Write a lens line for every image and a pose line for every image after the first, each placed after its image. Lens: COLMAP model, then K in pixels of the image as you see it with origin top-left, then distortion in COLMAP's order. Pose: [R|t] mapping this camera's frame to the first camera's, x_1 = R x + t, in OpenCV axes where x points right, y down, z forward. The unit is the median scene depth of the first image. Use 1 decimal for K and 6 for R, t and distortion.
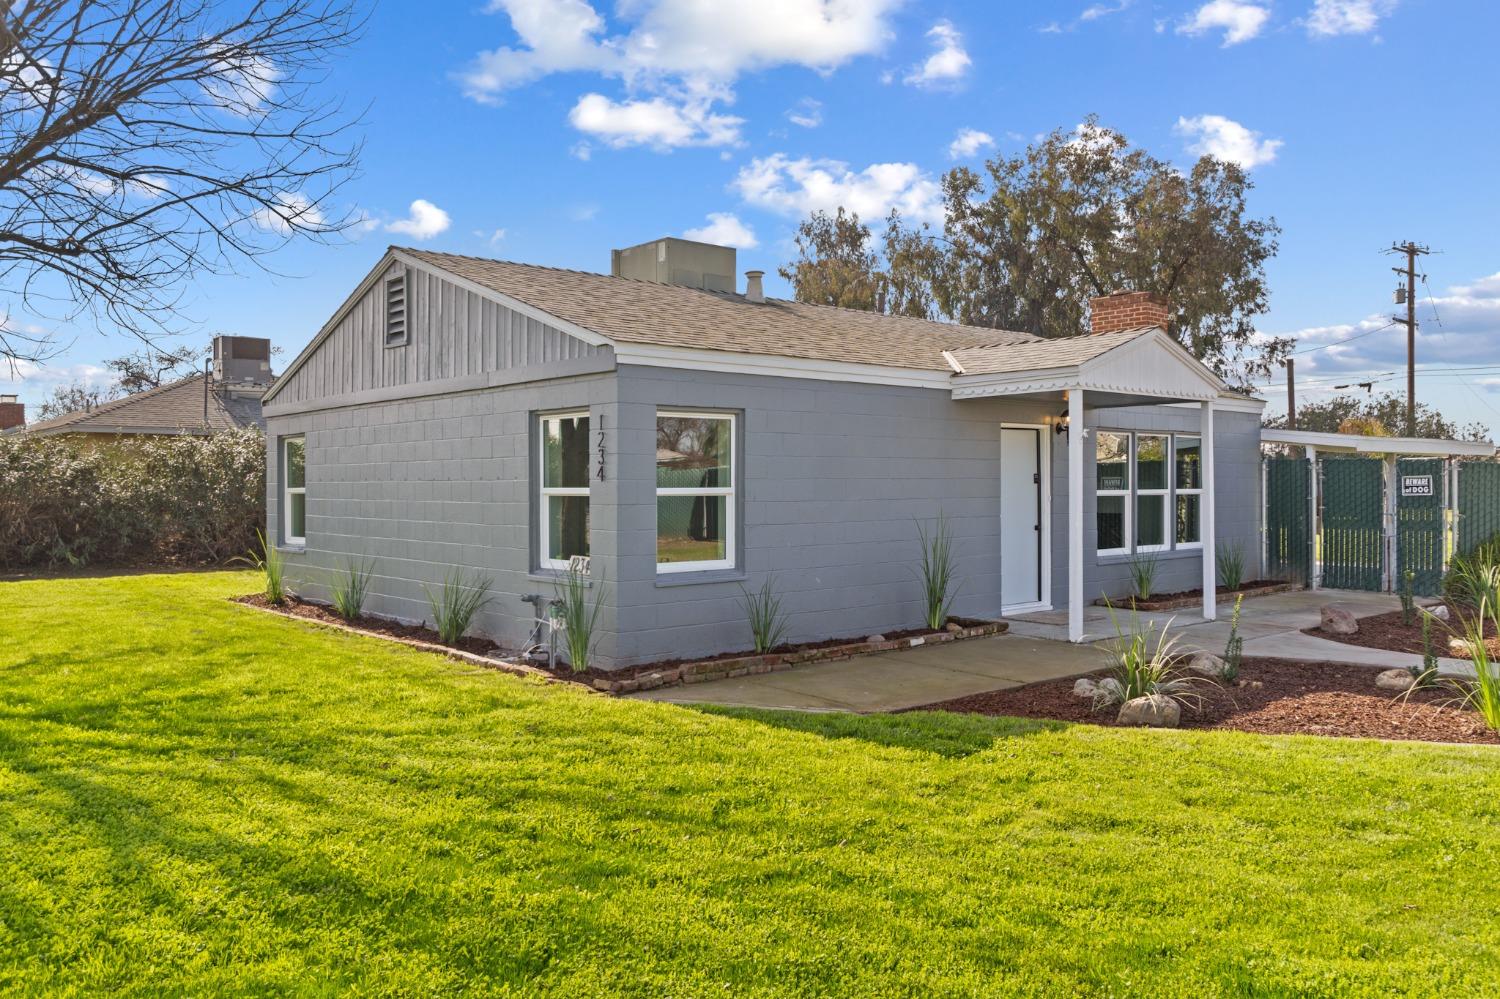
lens RADIAL K [[1155.2, 0, 755.4], [0, 1155.2, 491.6], [0, 0, 1]] dist [0.002103, 0.002785]
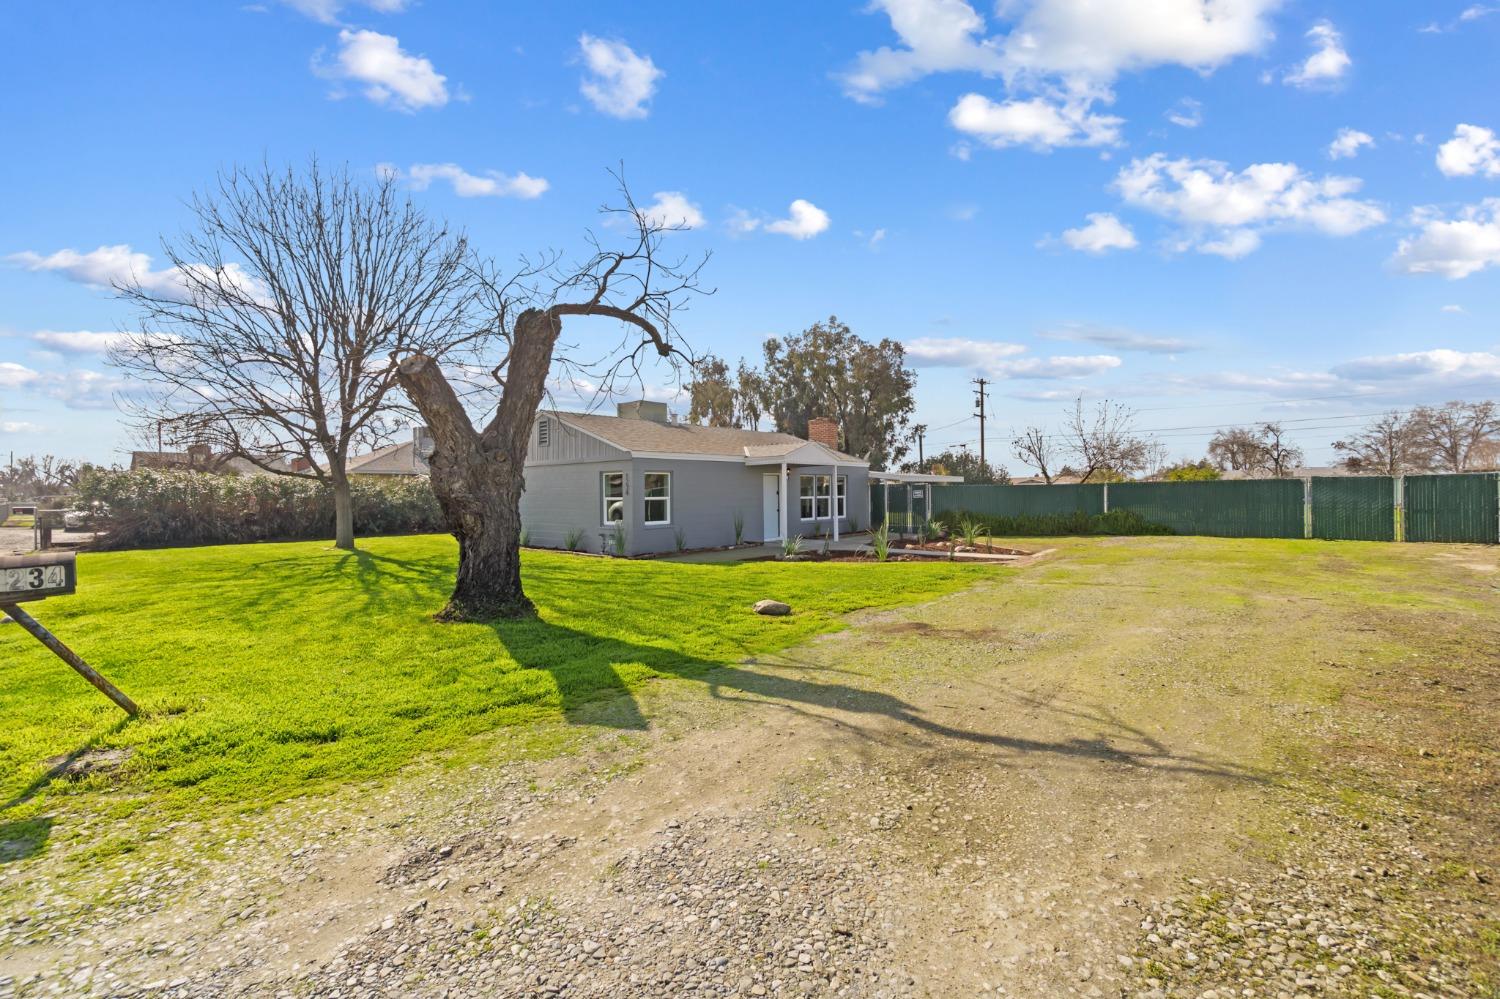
lens RADIAL K [[651.0, 0, 750.0], [0, 651.0, 503.9], [0, 0, 1]] dist [0.001525, 0.000081]
pose [[0.992735, -0.009059, 0.119982, -0.003435], [0.007978, 0.999923, 0.009485, 0.000099], [-0.120058, -0.008459, 0.992731, -0.171690]]
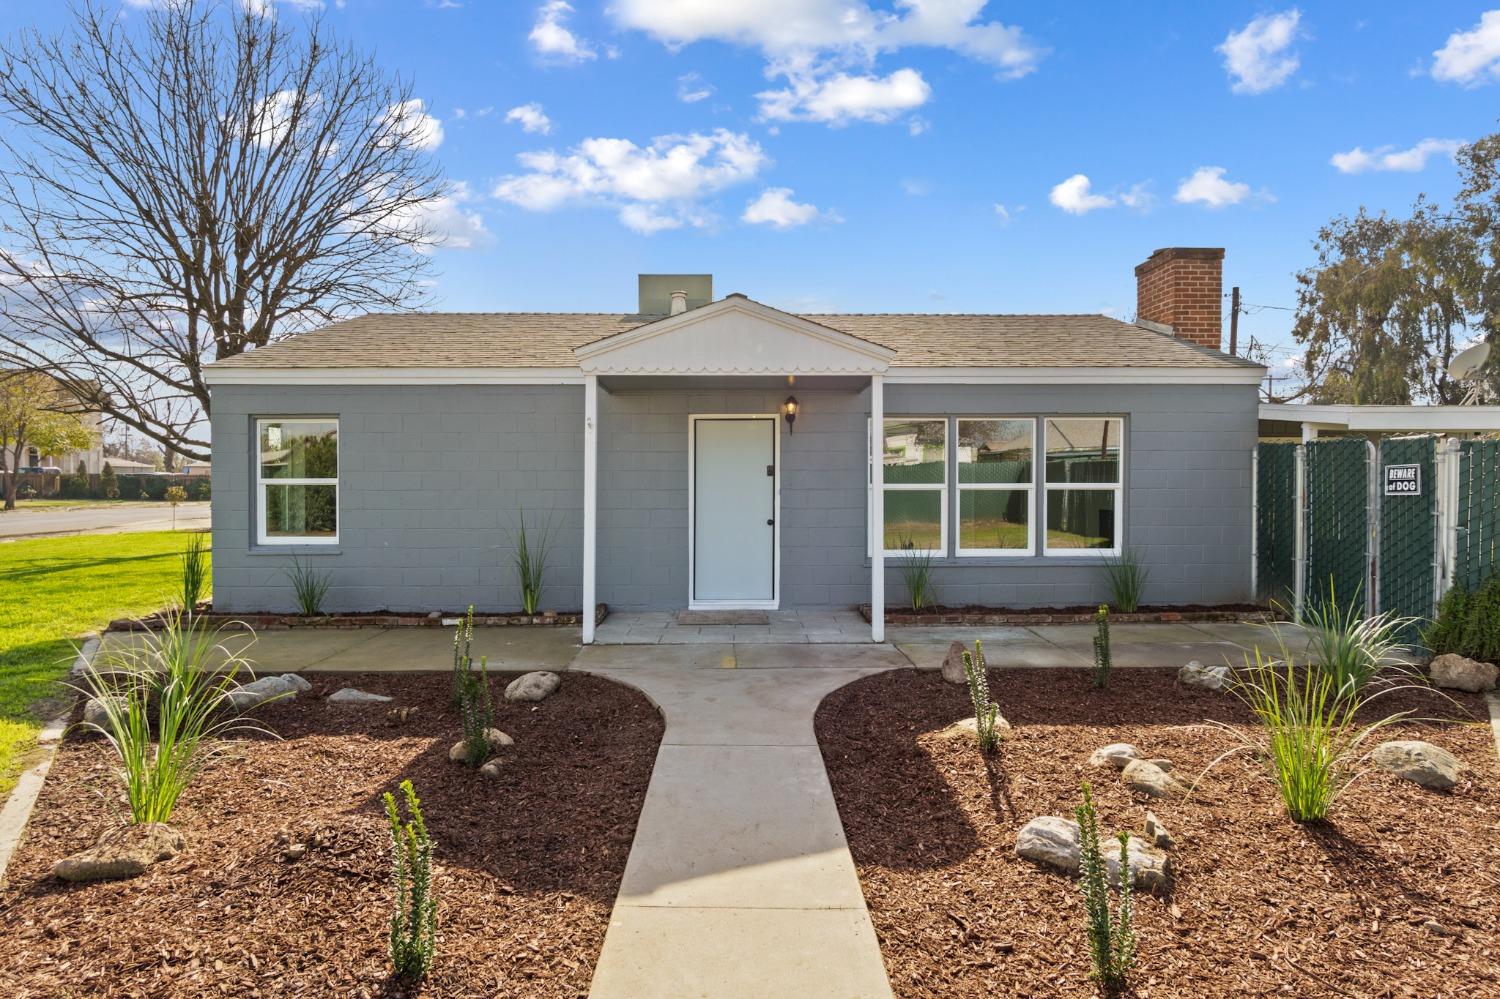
lens RADIAL K [[827.9, 0, 751.7], [0, 827.9, 498.3], [0, 0, 1]] dist [0.000187, 0.001137]
pose [[0.751448, 0.015799, -0.659603, 0.212642], [-0.006616, 0.999843, 0.016411, -0.000018], [0.659759, -0.007968, 0.751435, 0.149956]]
